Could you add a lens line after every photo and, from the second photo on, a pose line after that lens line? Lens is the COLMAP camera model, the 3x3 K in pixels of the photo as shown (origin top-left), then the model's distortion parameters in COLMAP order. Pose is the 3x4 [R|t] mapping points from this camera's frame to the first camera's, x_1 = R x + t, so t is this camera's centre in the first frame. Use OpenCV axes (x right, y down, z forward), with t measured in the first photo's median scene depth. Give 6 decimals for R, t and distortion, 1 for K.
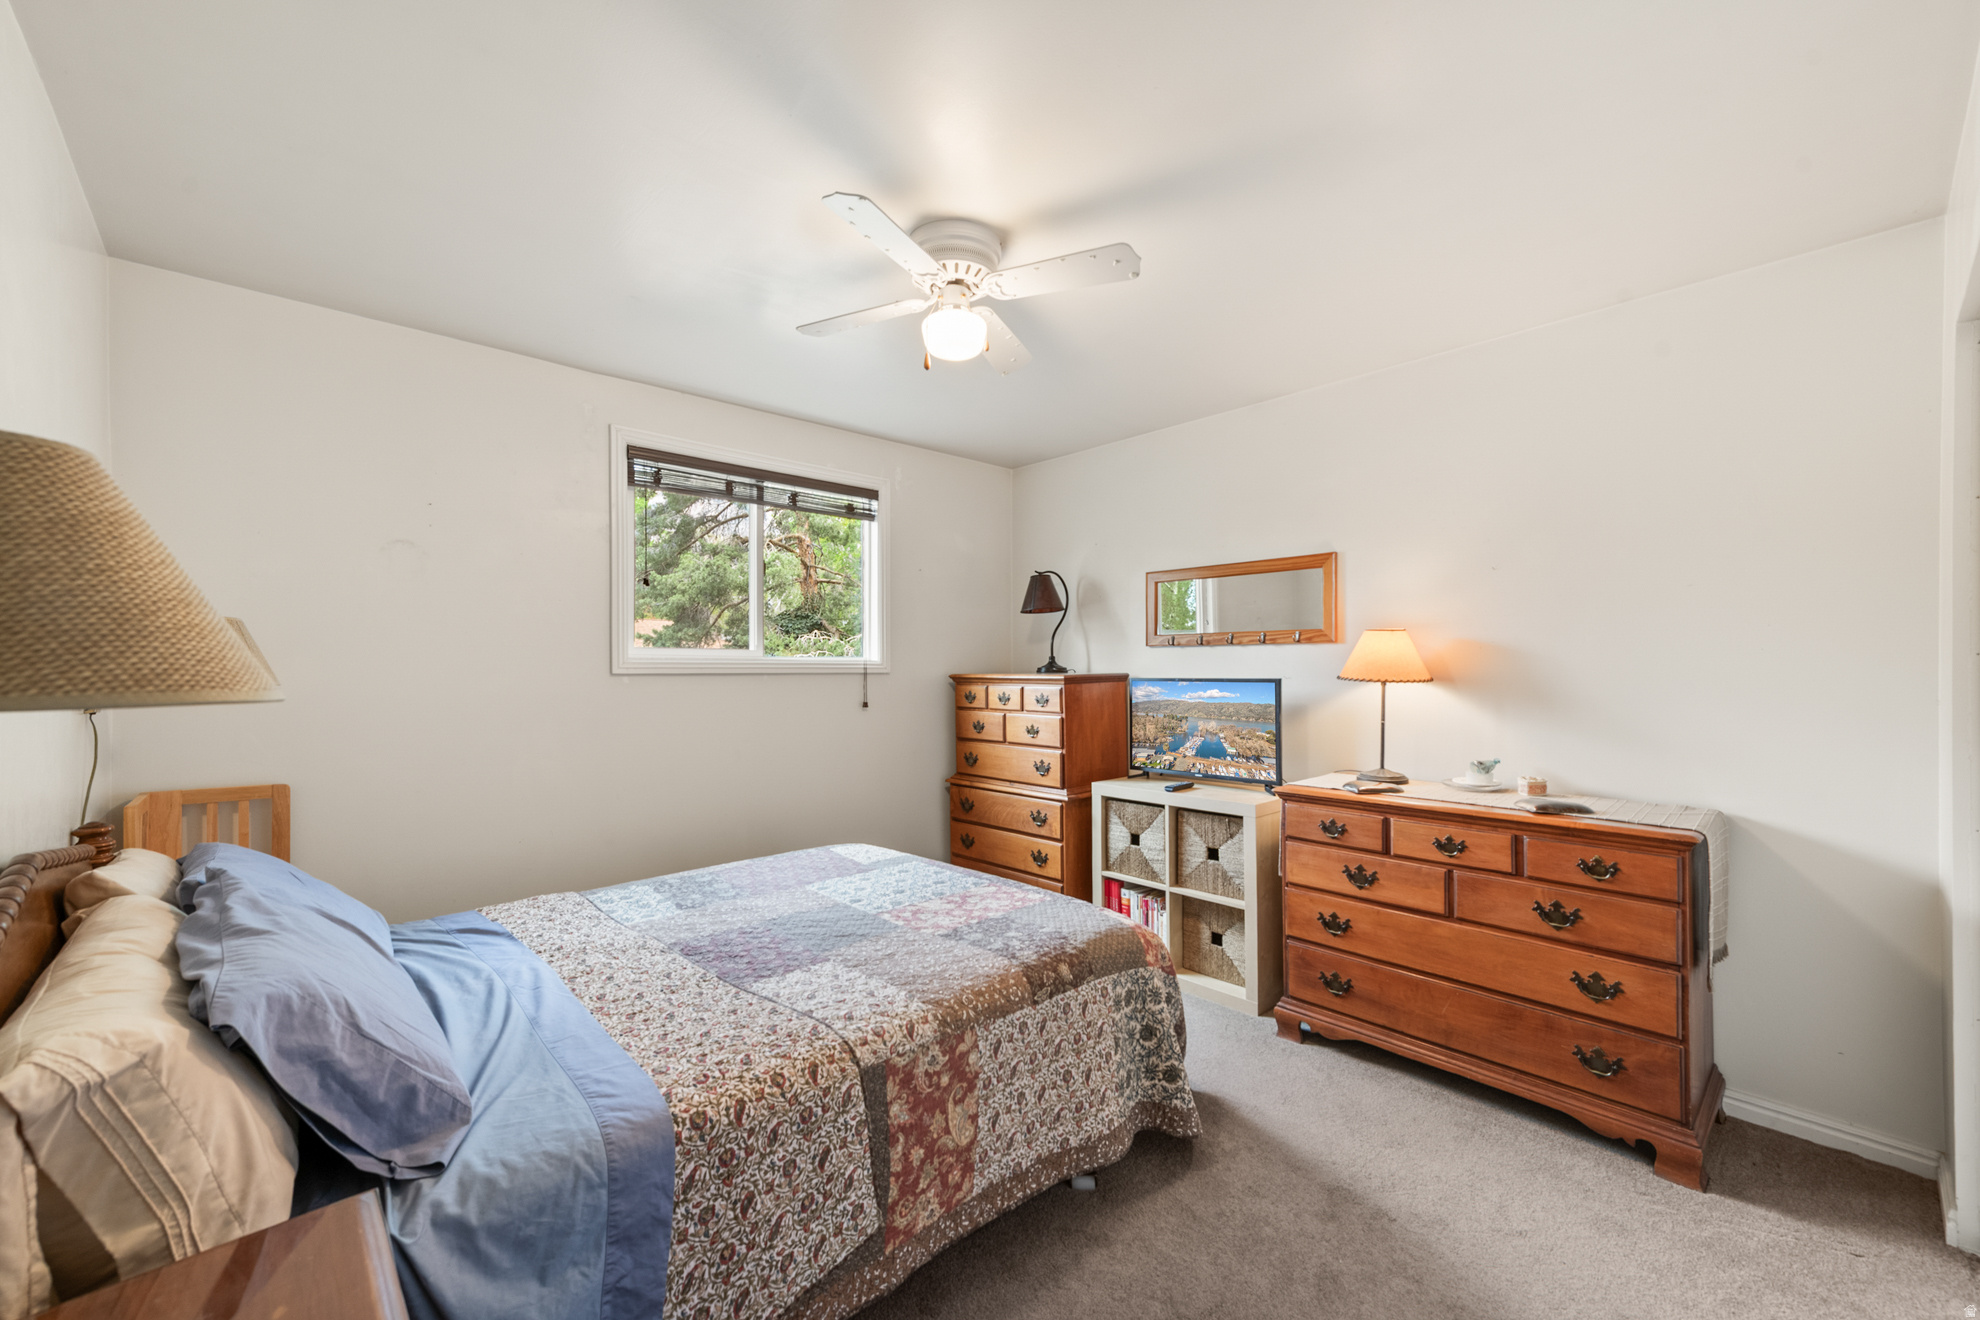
lens RADIAL K [[786.5, 0, 1007.8], [0, 786.5, 668.4], [0, 0, 1]] dist [0.018266, -0.000040]
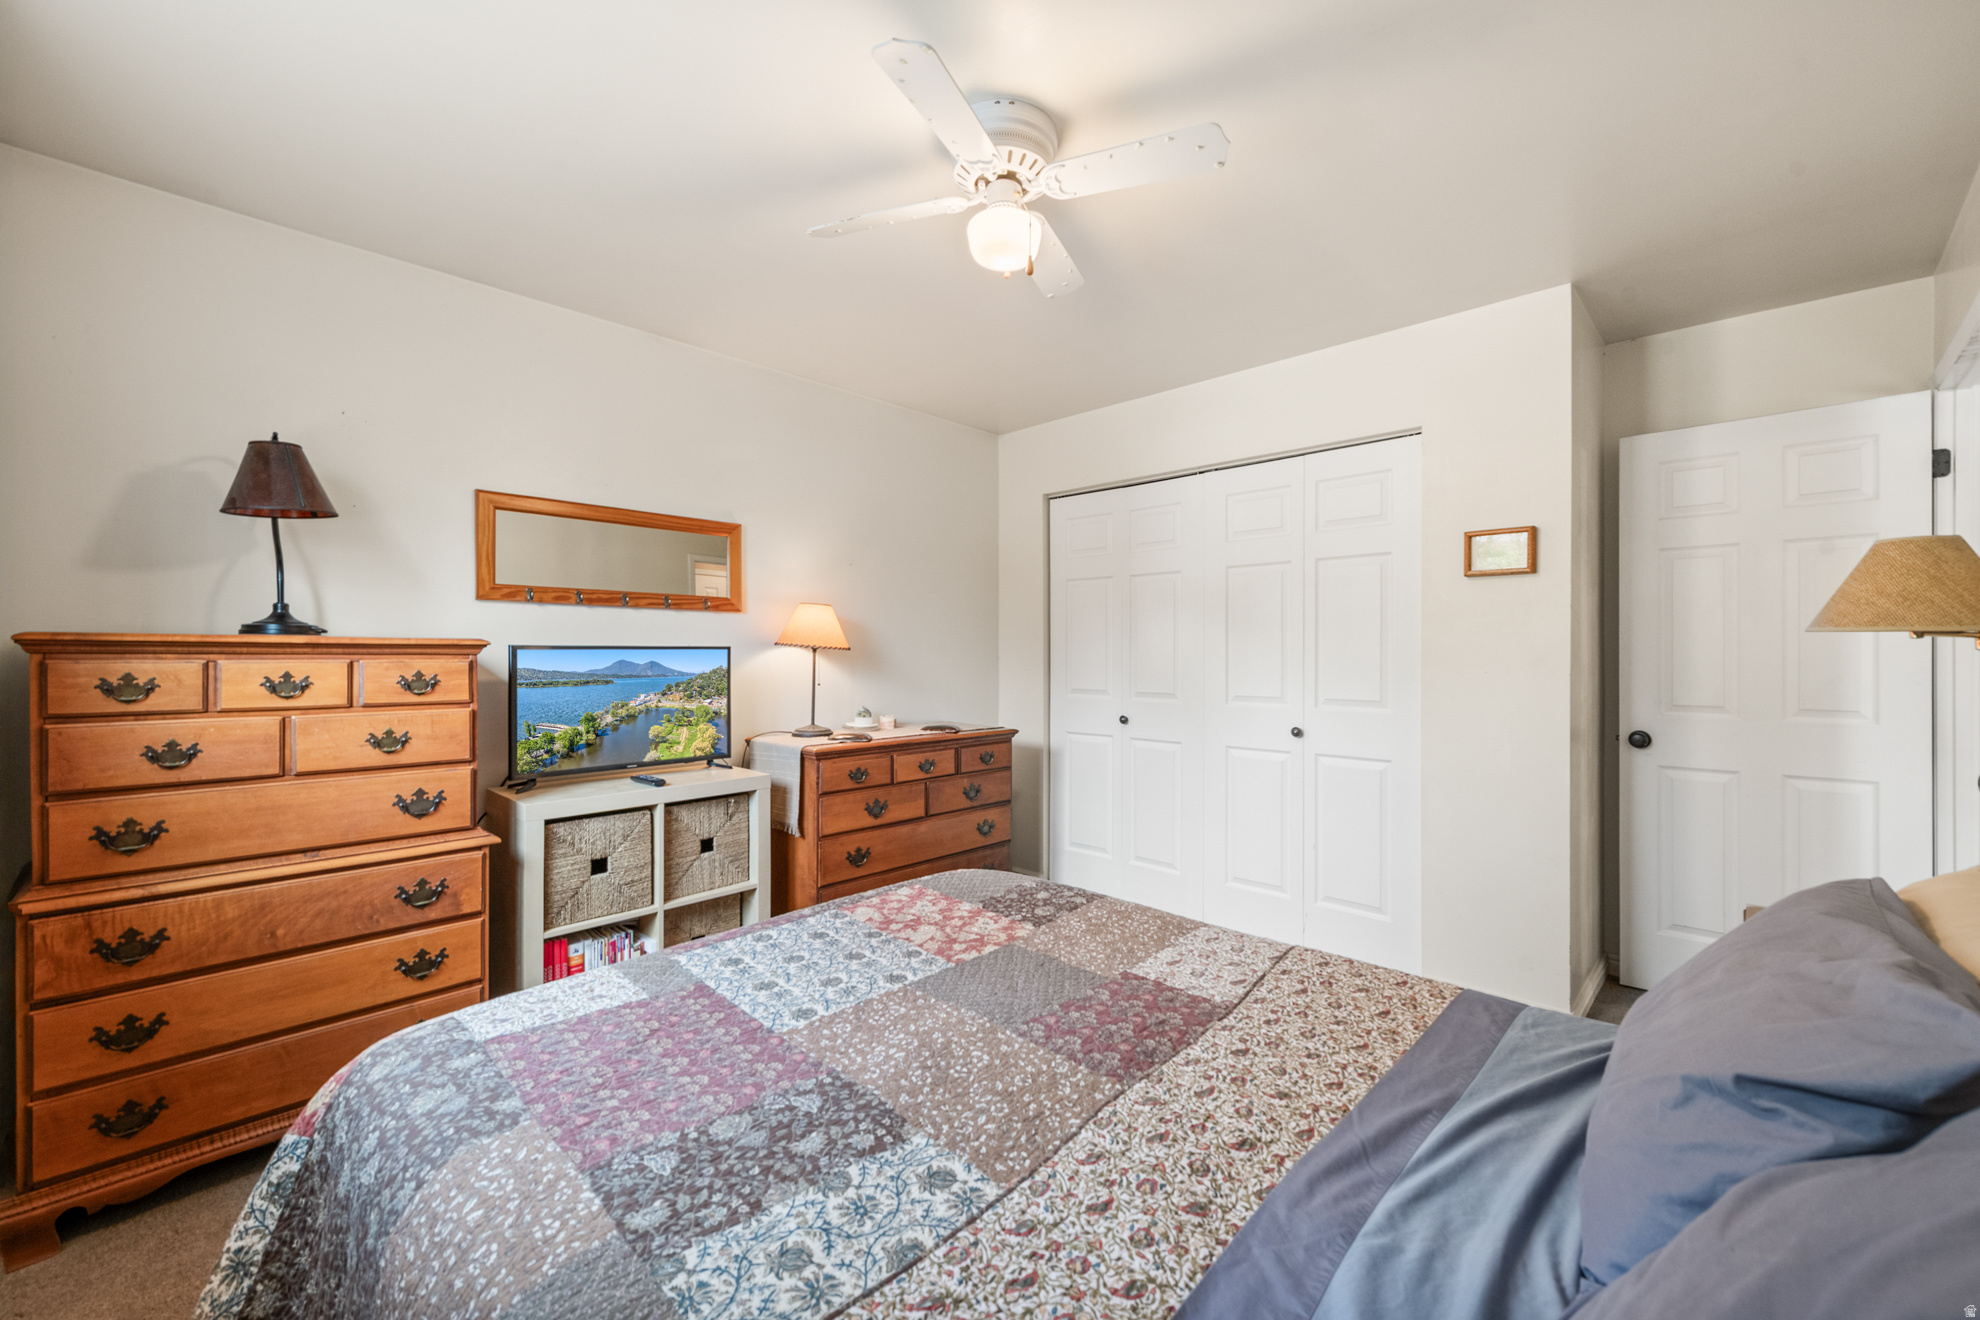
lens RADIAL K [[786.5, 0, 1008.3], [0, 786.5, 654.5], [0, 0, 1]] dist [0.018266, -0.000040]
pose [[-0.057181, 0.000441, 0.998364, -0.734006], [-0.003990, 0.999992, -0.000670, 0.024502], [-0.998356, -0.004022, -0.057179, 0.818911]]
